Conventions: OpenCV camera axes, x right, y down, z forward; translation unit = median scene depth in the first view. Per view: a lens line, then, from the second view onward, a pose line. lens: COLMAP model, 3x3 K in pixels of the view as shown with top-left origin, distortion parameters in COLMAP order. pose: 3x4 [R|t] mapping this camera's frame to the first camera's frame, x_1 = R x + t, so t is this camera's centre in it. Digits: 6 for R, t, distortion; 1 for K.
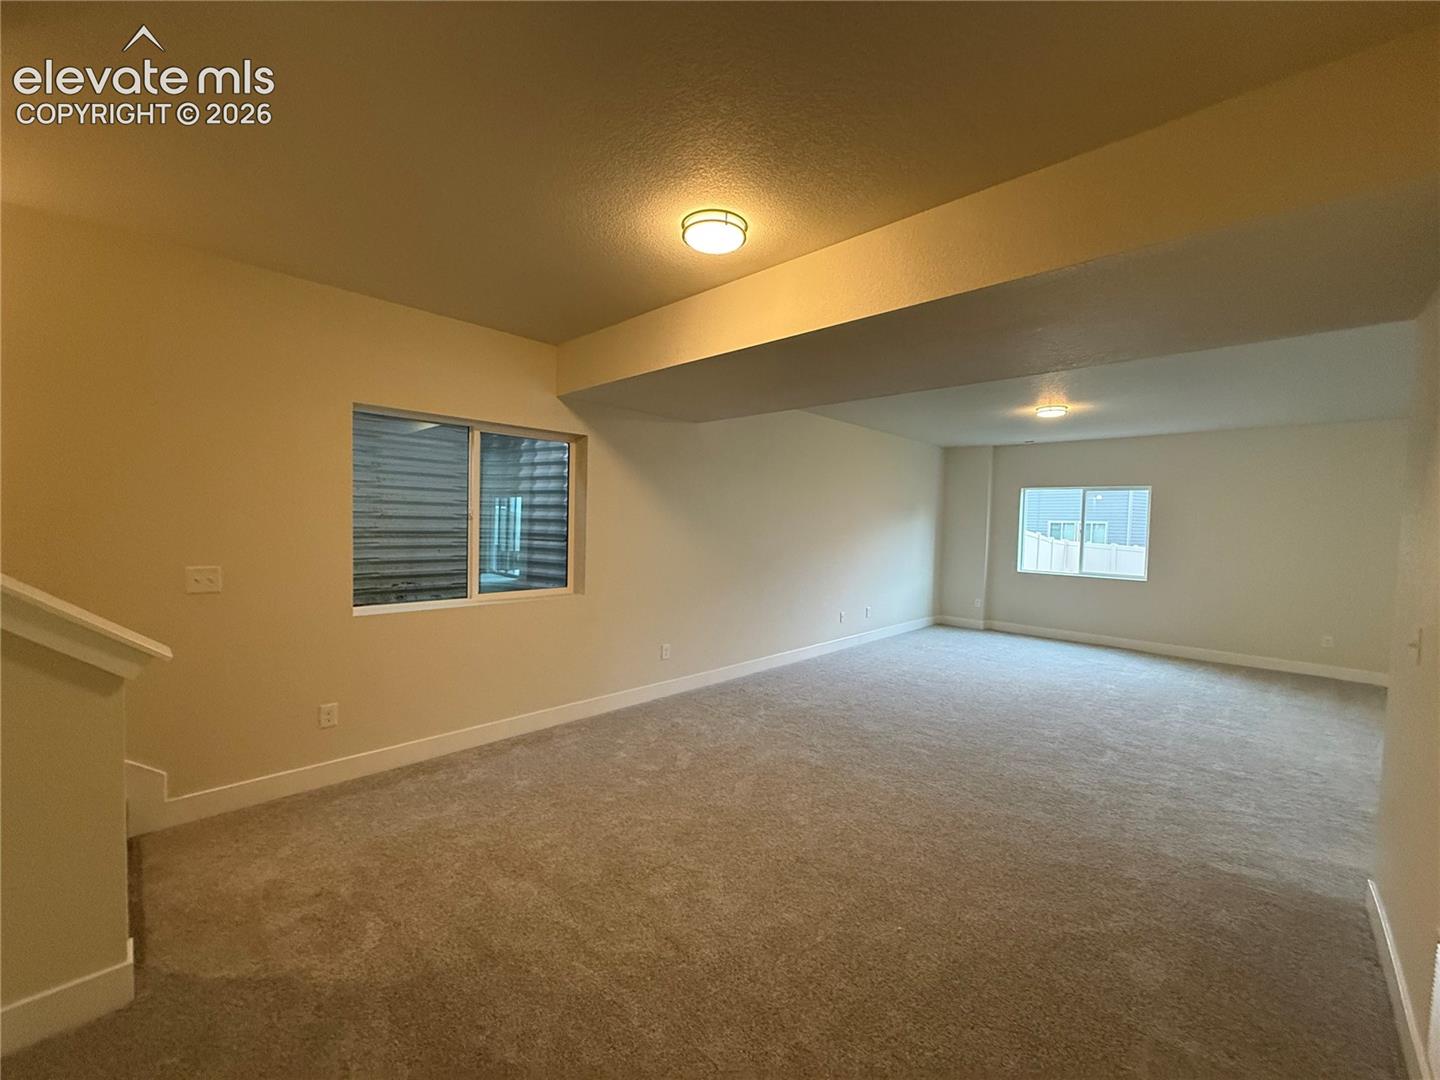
lens RADIAL K [[570.4, 0, 722.2], [0, 570.4, 543.3], [0, 0, 1]] dist [0.000665, 0.000004]
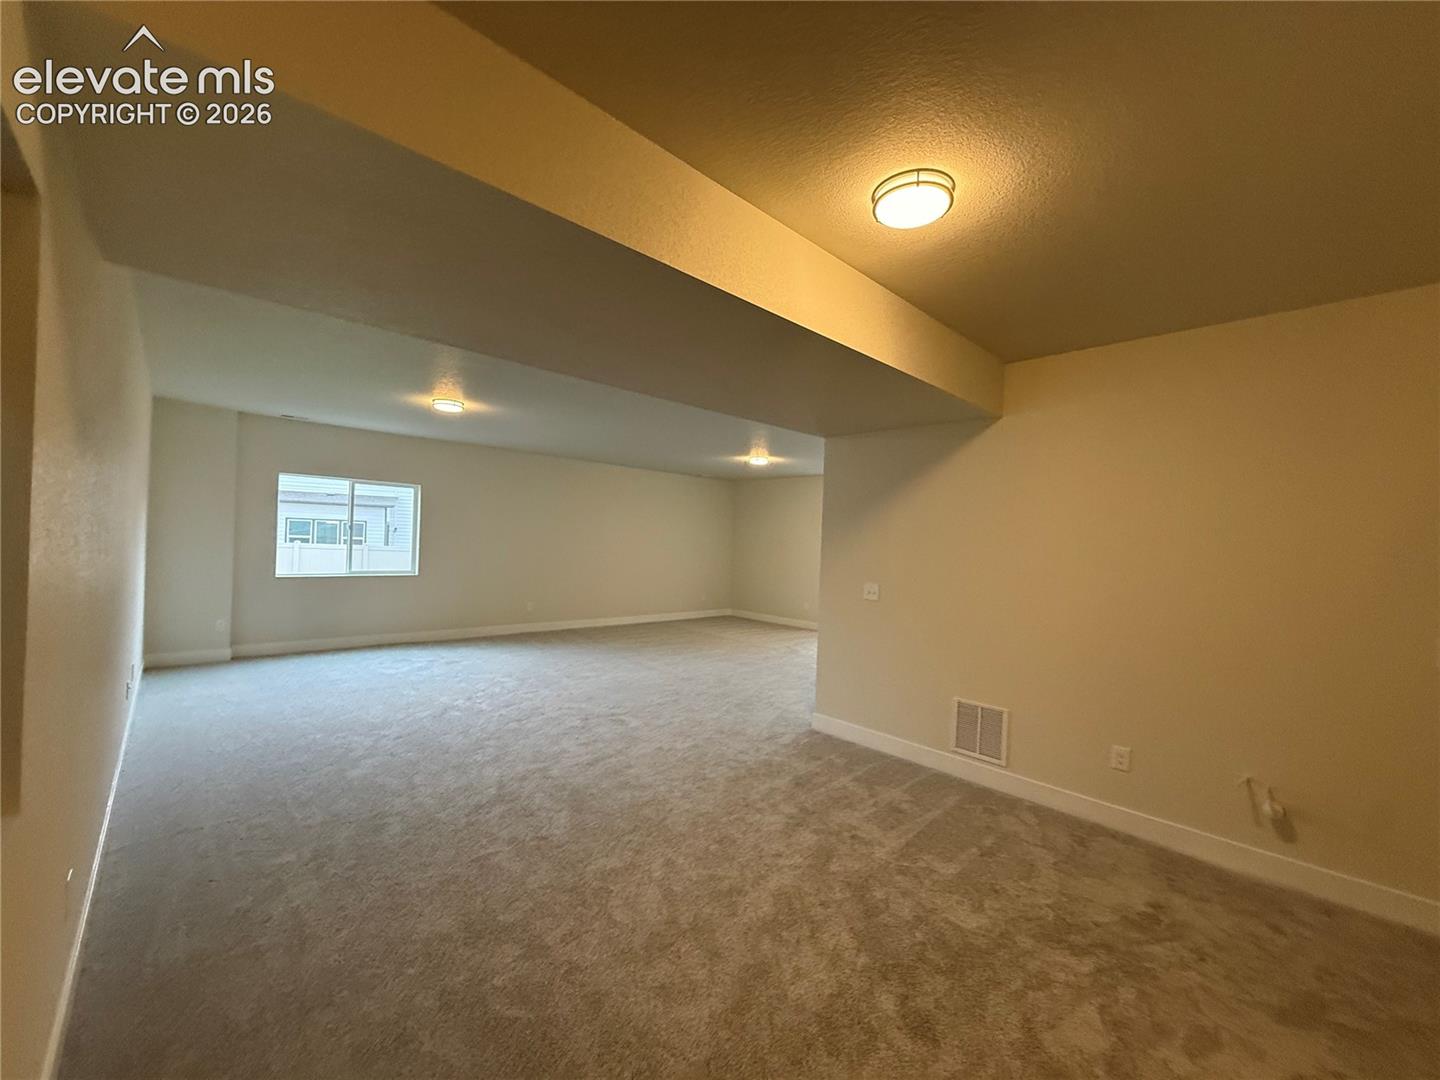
lens RADIAL K [[570.4, 0, 722.2], [0, 570.4, 543.3], [0, 0, 1]] dist [0.000665, 0.000004]
pose [[0.038927, -0.034332, 0.998652, -0.296125], [-0.003463, 0.999399, 0.034492, -0.031740], [-0.999236, -0.004801, 0.038785, 0.398967]]
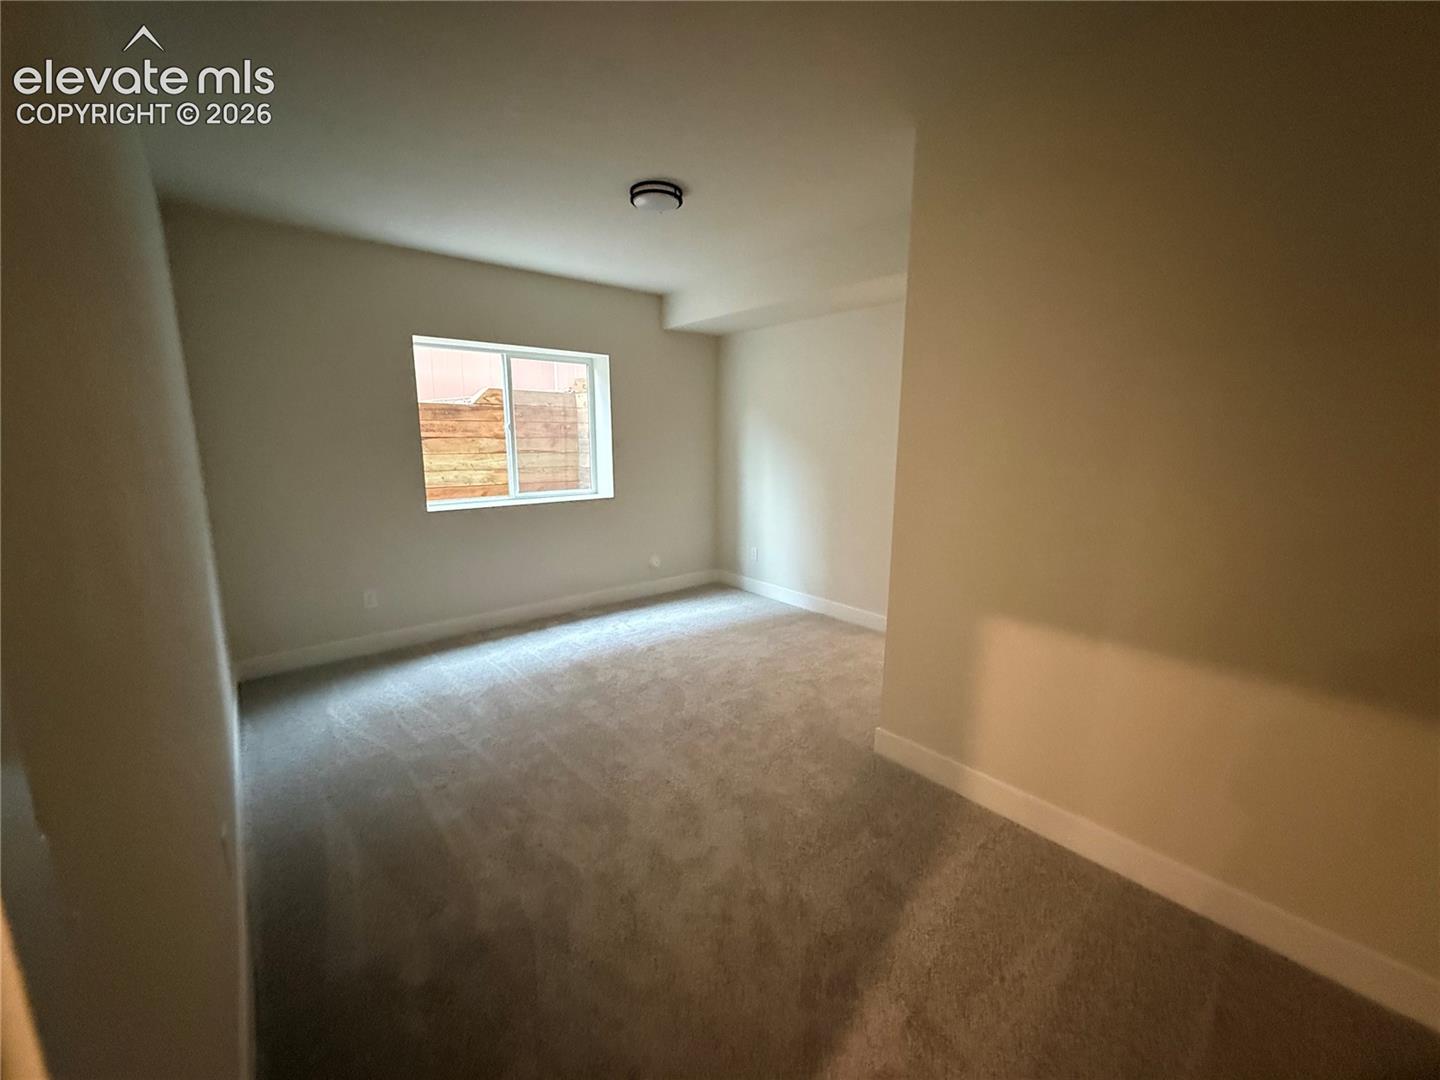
lens RADIAL K [[573.8, 0, 725.9], [0, 573.8, 540.6], [0, 0, 1]] dist [0.002441, 0.000246]
pose [[0.074110, -0.212568, 0.974332, 0.078867], [0.030198, 0.977049, 0.210863, -0.033232], [-0.996793, 0.013796, 0.078828, 0.821244]]
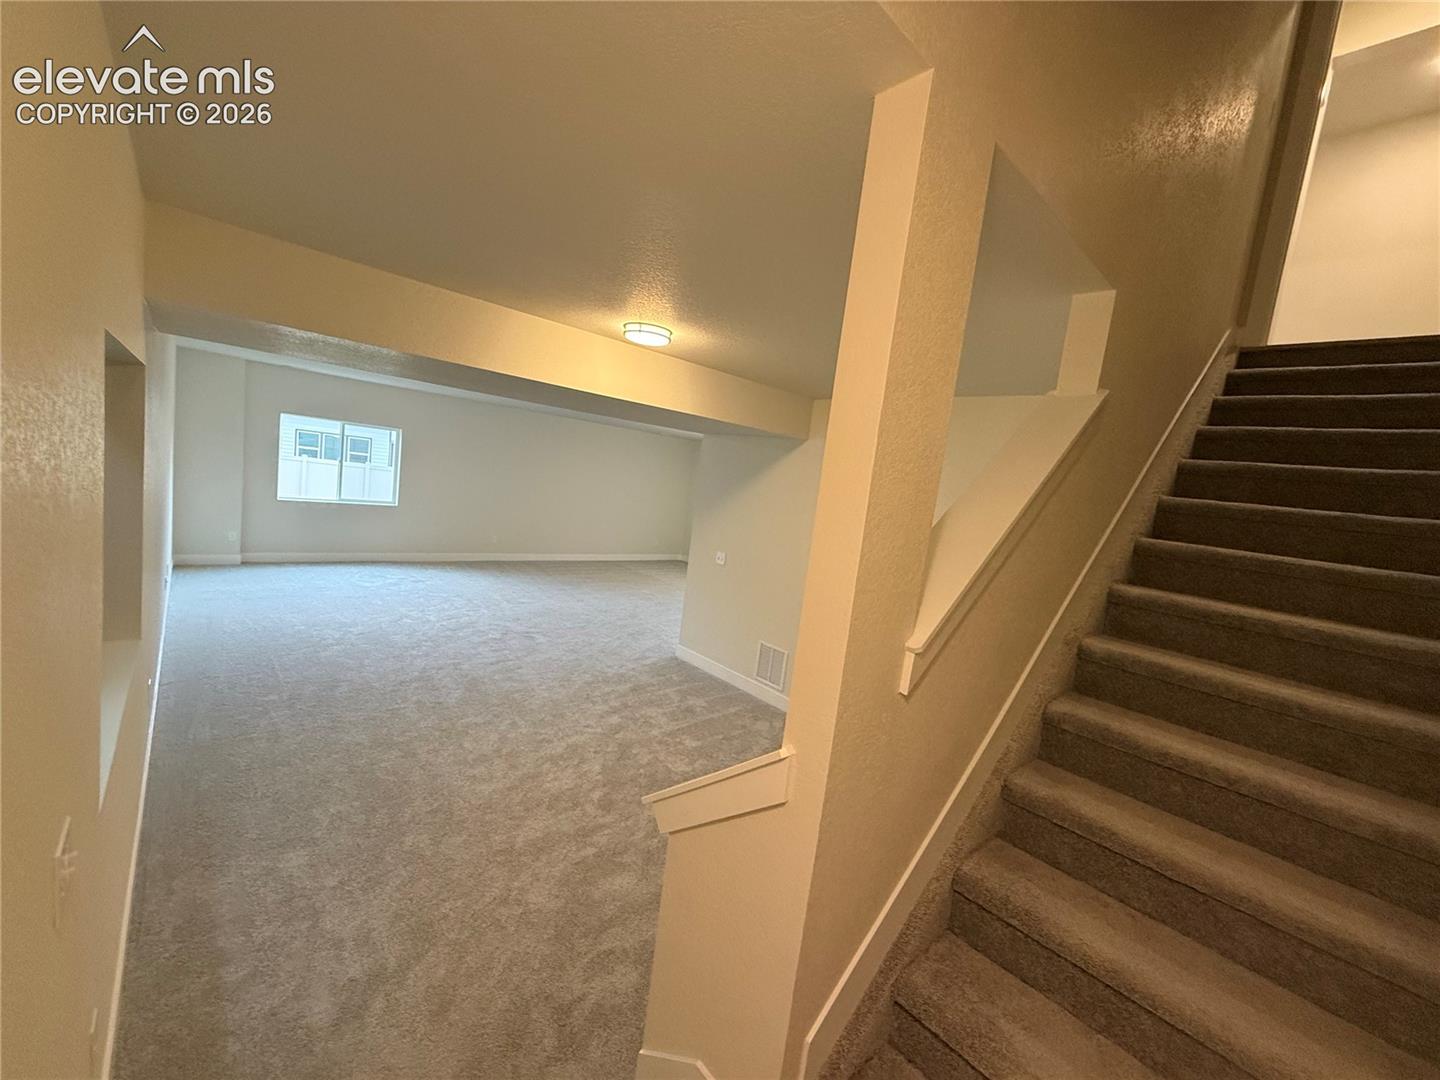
lens RADIAL K [[573.8, 0, 725.9], [0, 573.8, 540.6], [0, 0, 1]] dist [0.002441, 0.000246]
pose [[0.060699, -0.131732, 0.989425, -0.481233], [-0.088380, 0.986650, 0.136784, -0.096142], [-0.994236, -0.095748, 0.048246, 0.215556]]
